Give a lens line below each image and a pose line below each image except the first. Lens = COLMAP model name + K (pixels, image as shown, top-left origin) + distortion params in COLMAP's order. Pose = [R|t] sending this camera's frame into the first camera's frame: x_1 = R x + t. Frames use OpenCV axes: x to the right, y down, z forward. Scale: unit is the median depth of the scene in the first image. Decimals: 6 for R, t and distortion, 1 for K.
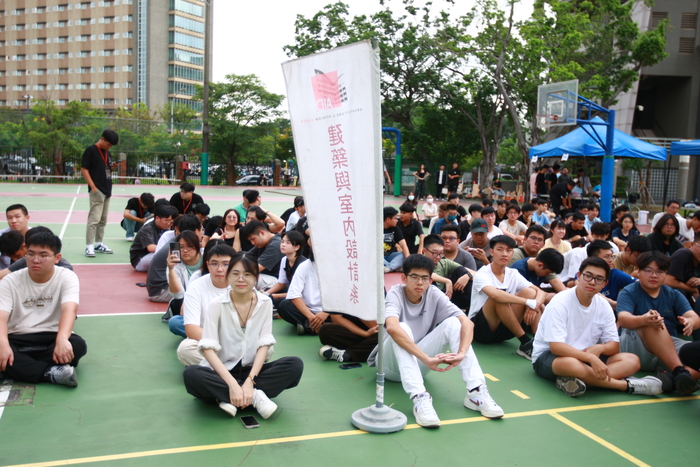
lens RADIAL K [[727.1, 0, 350.5], [0, 727.1, 231.6], [0, 0, 1]] dist [0.000450, 0.000000]
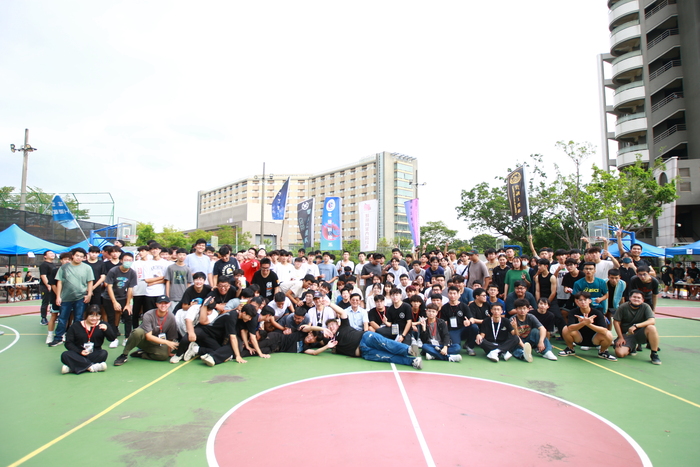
lens RADIAL K [[415.2, 0, 350.8], [0, 415.2, 228.8], [0, 0, 1]] dist [-0.036204, -0.000801]
pose [[0.938850, -0.059983, -0.339061, 0.017935], [-0.003914, 0.982787, -0.184702, 0.012541], [0.344304, 0.174734, 0.922455, -0.118812]]
